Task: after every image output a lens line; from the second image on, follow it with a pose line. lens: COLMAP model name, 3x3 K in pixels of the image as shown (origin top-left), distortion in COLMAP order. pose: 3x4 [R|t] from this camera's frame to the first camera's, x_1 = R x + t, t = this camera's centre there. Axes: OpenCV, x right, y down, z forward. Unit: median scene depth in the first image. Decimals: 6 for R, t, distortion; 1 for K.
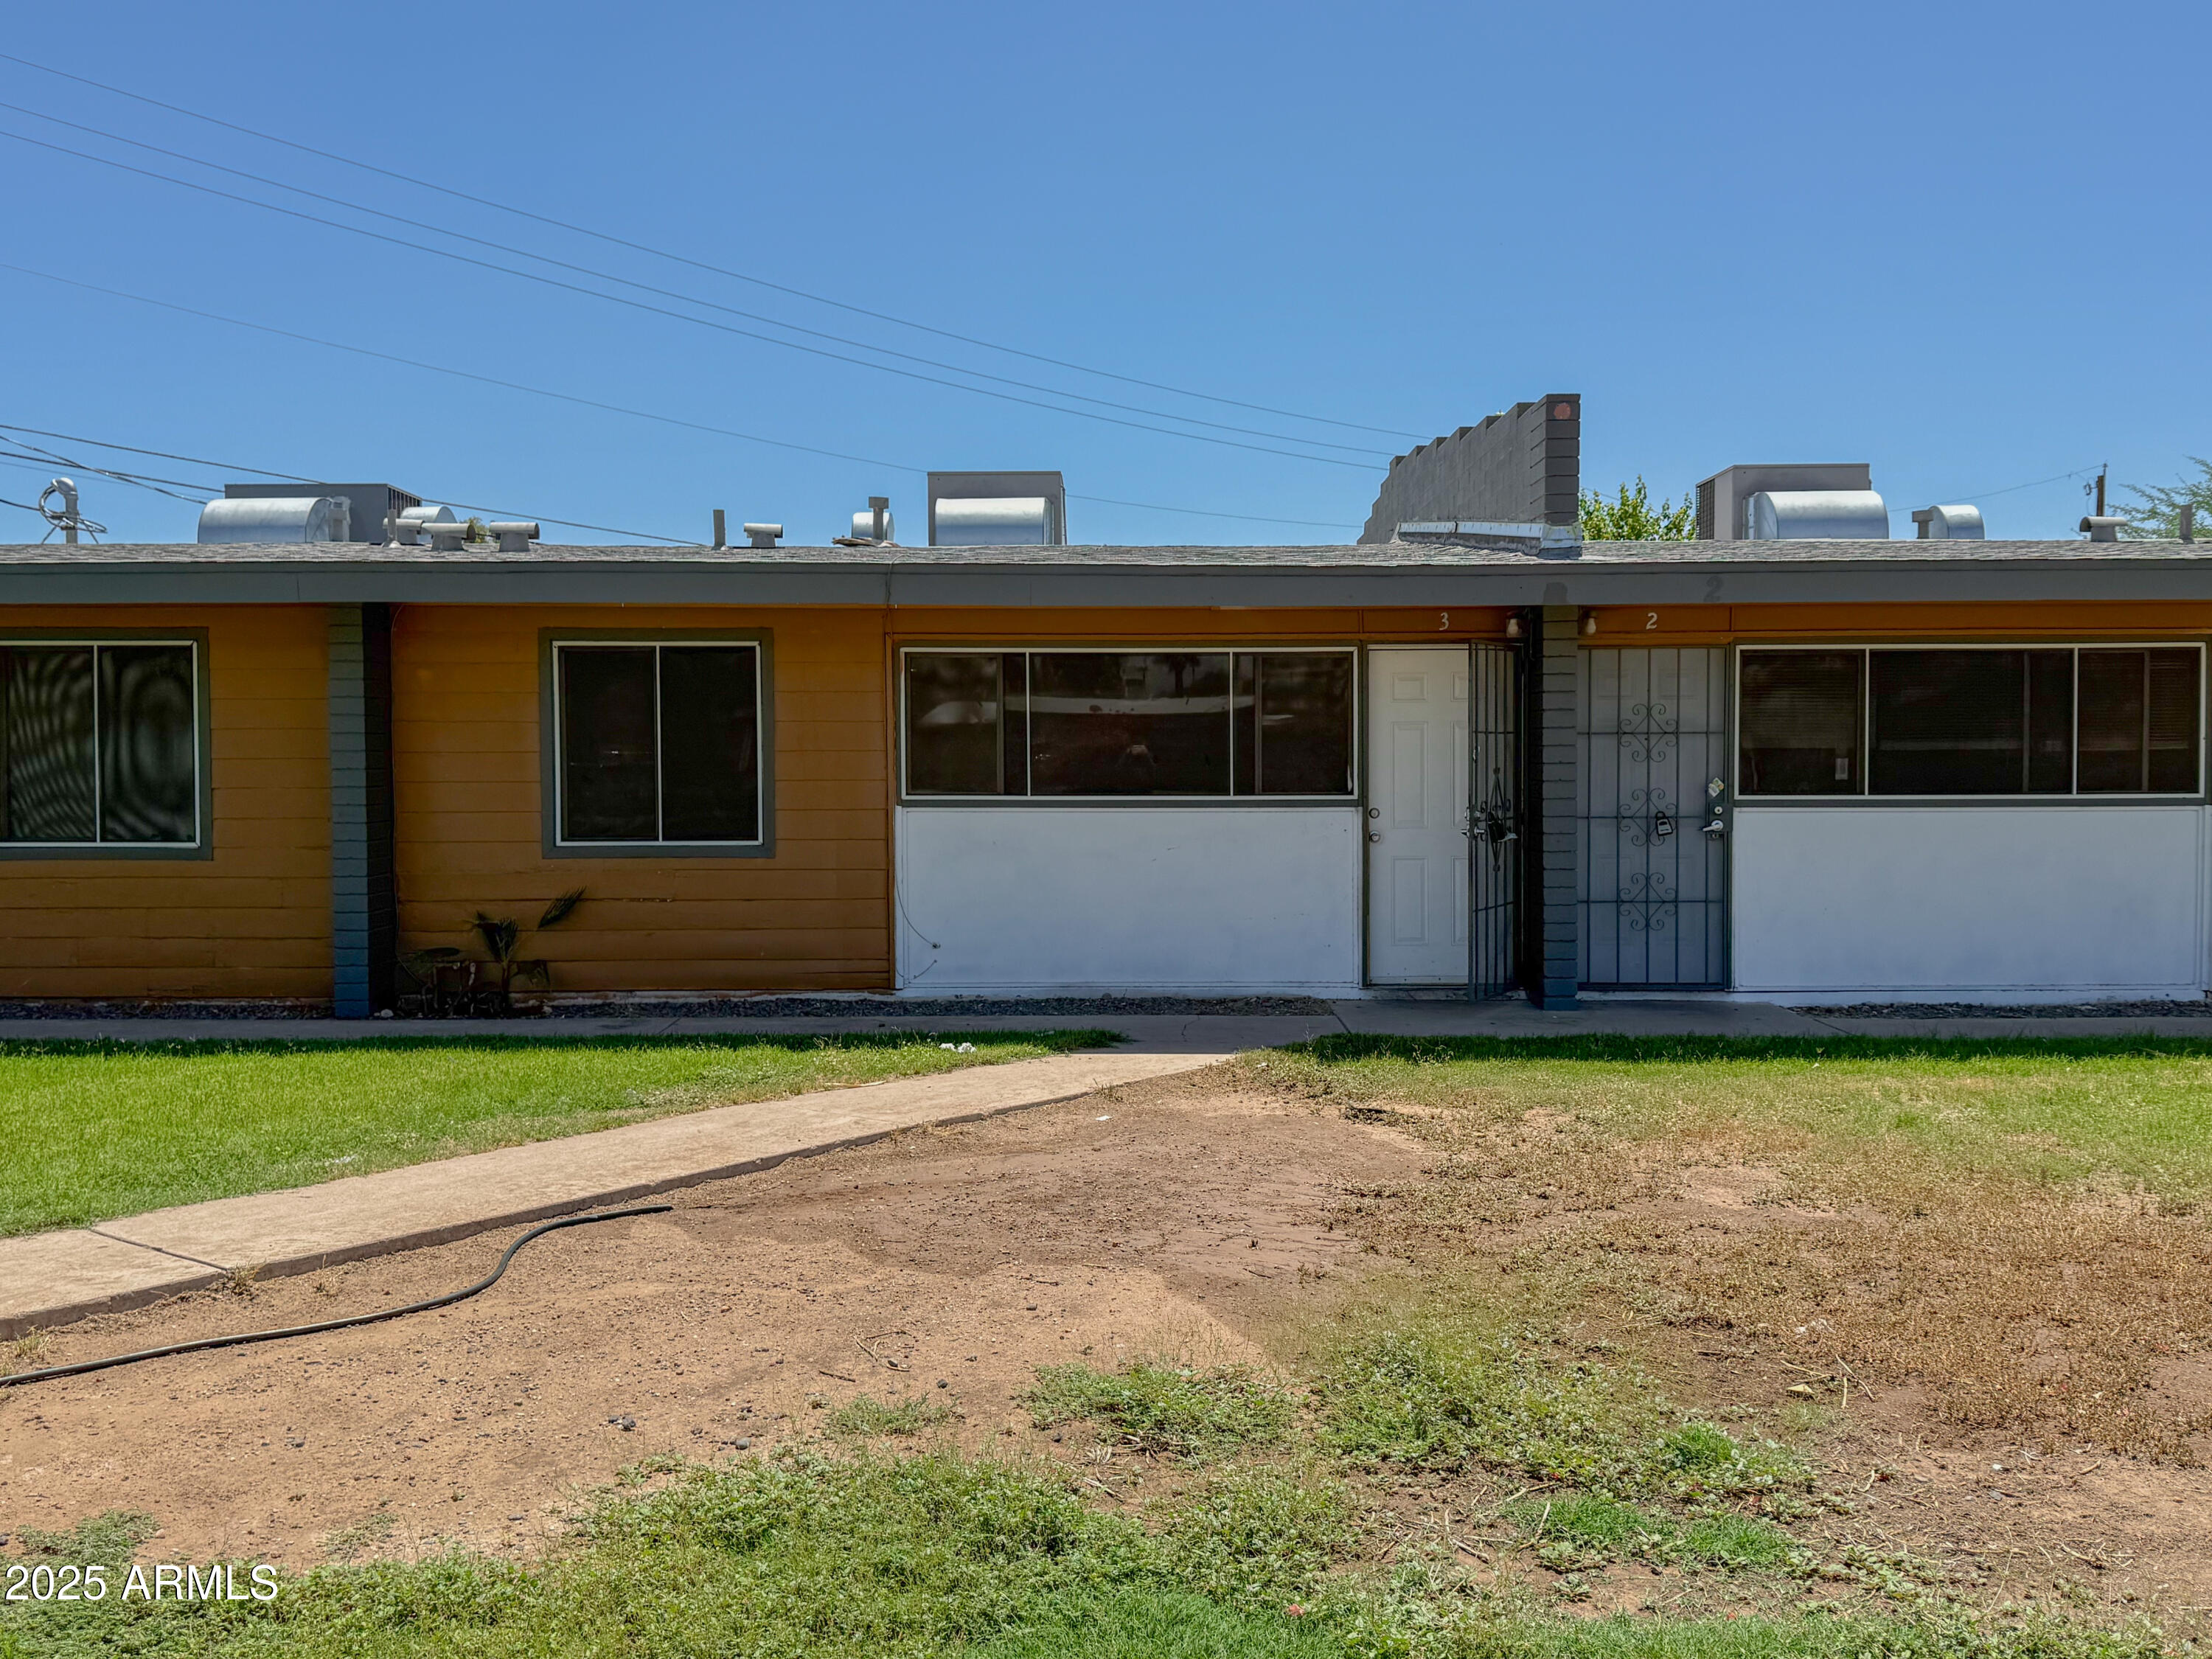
lens RADIAL K [[1929.0, 0, 1107.1], [0, 1929.0, 832.2], [0, 0, 1]] dist [0.079029, -0.006237]
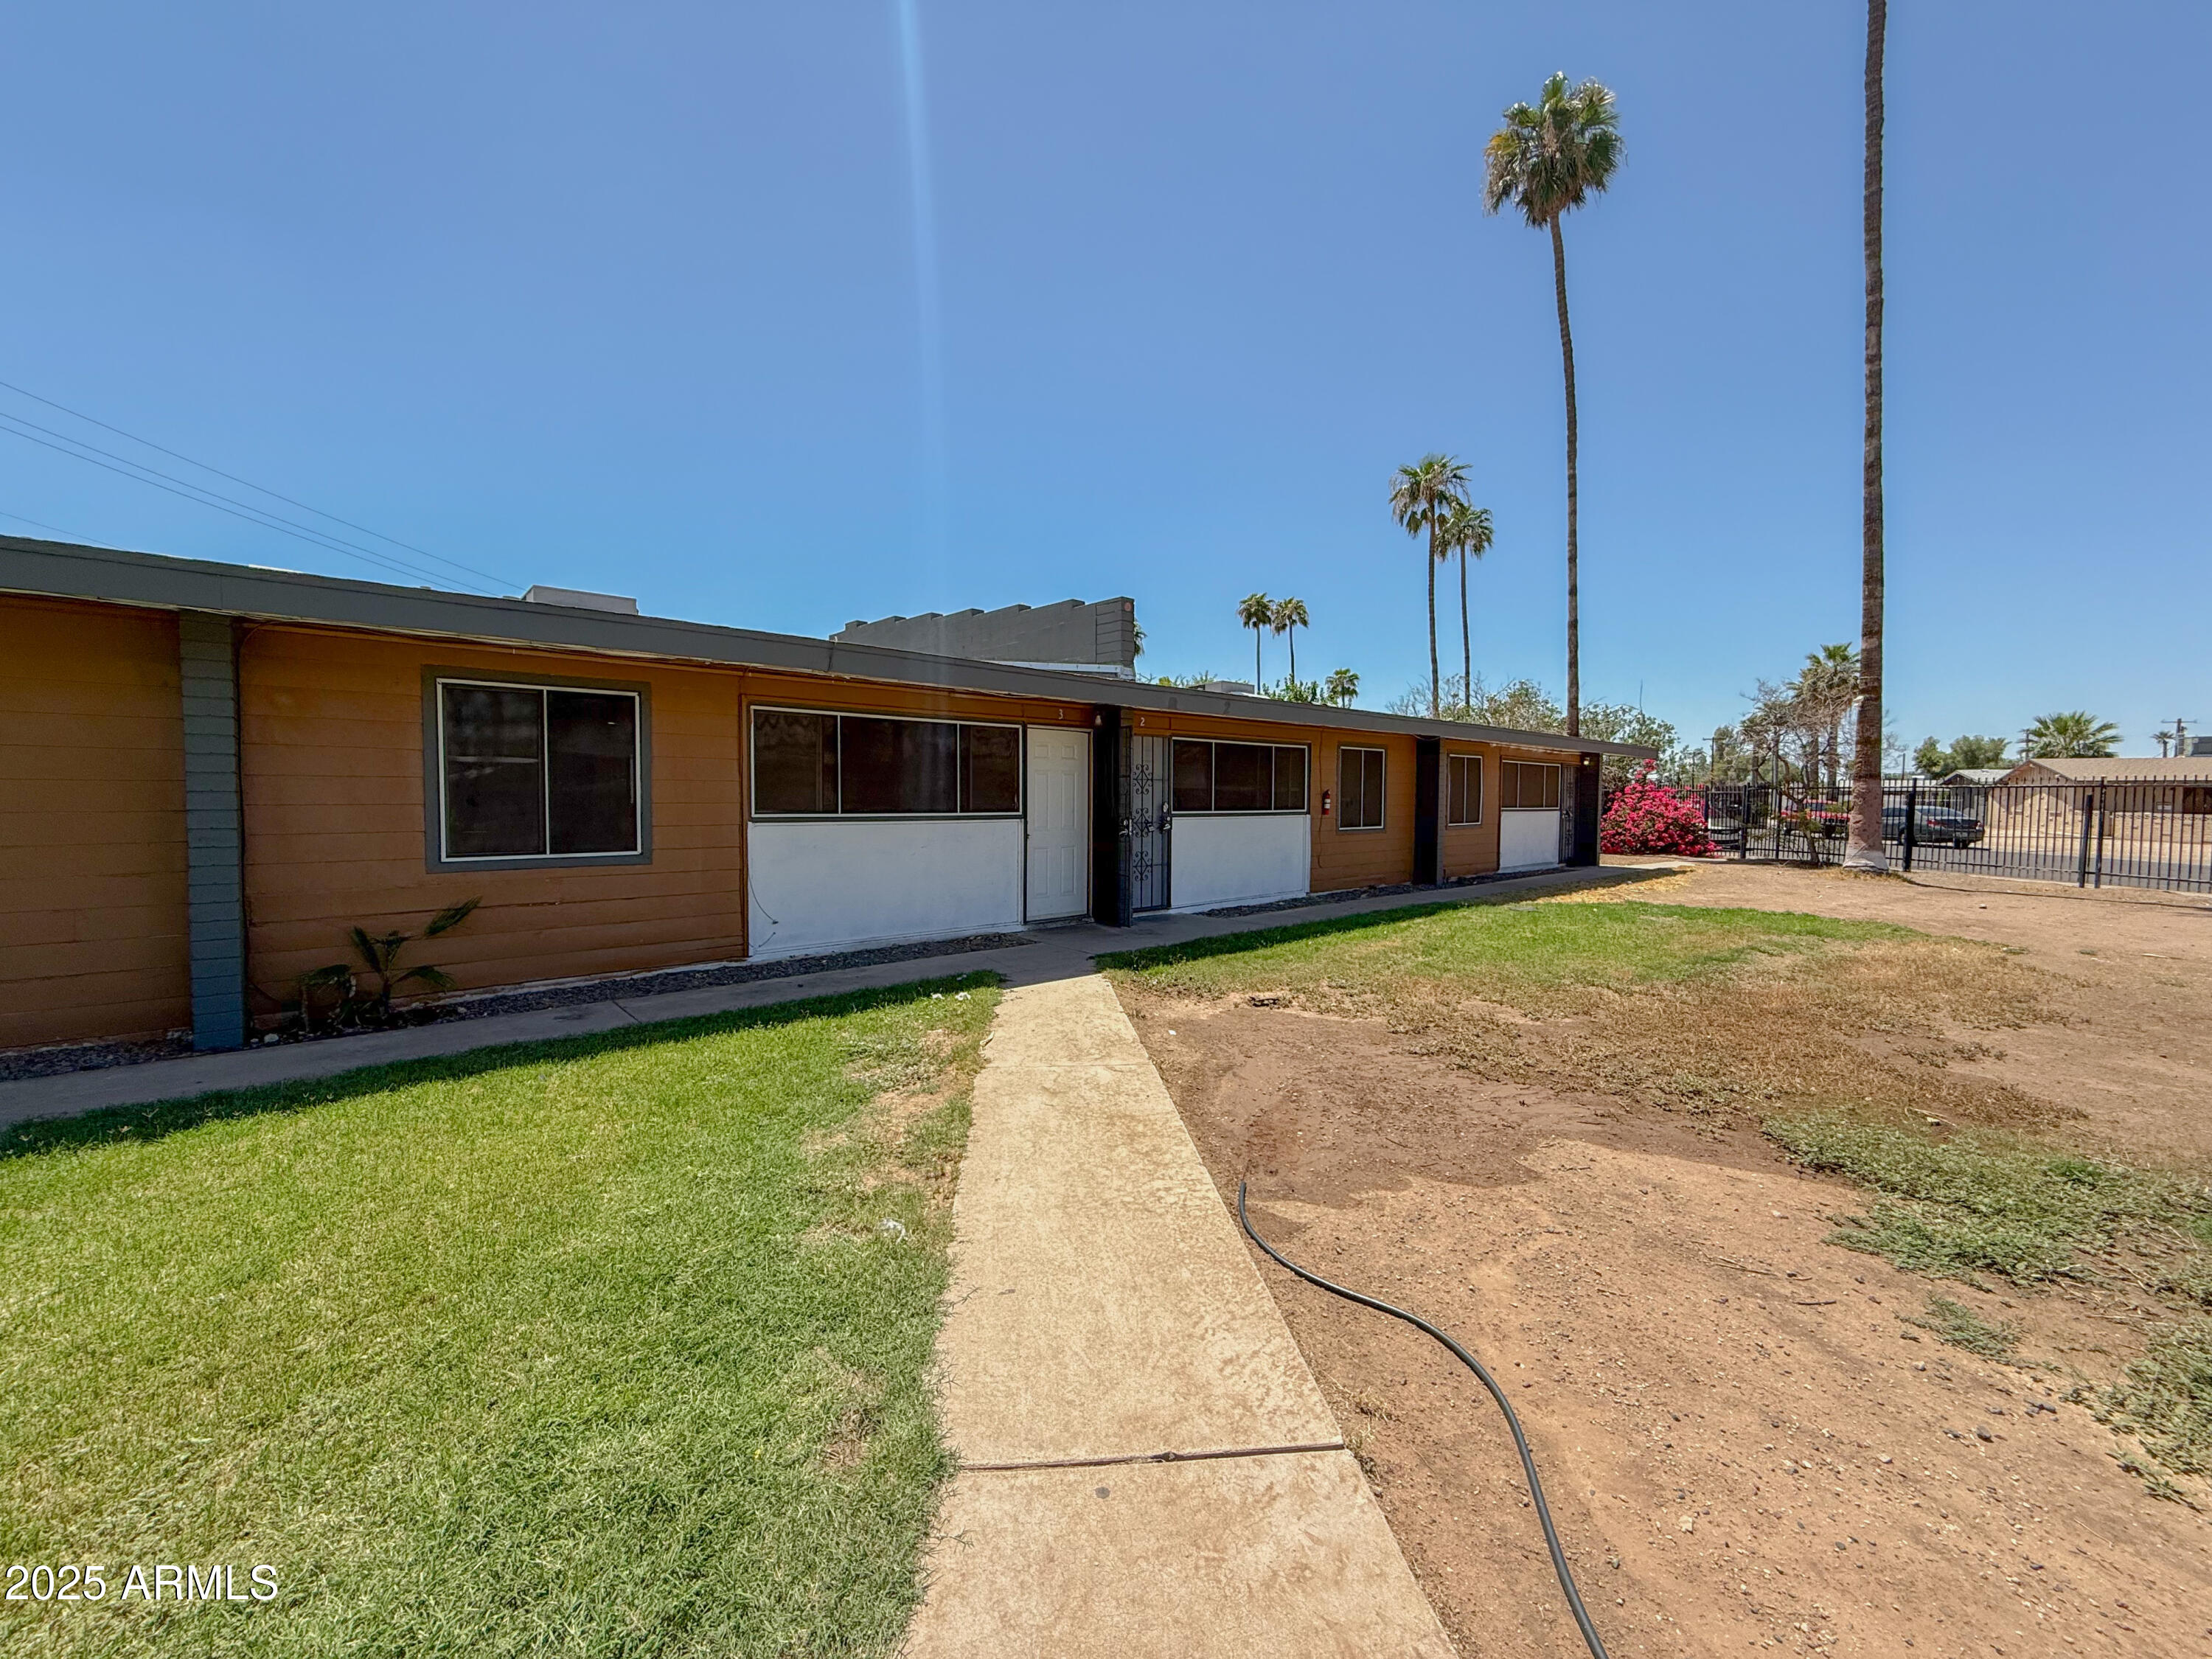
lens RADIAL K [[883.8, 0, 1106.0], [0, 883.8, 826.7], [0, 0, 1]] dist [-0.000396, 0.000271]
pose [[0.740492, -0.016291, 0.671868, -0.341484], [0.016701, 0.999843, 0.005836, -0.009666], [-0.671858, 0.006899, 0.740648, 0.369878]]
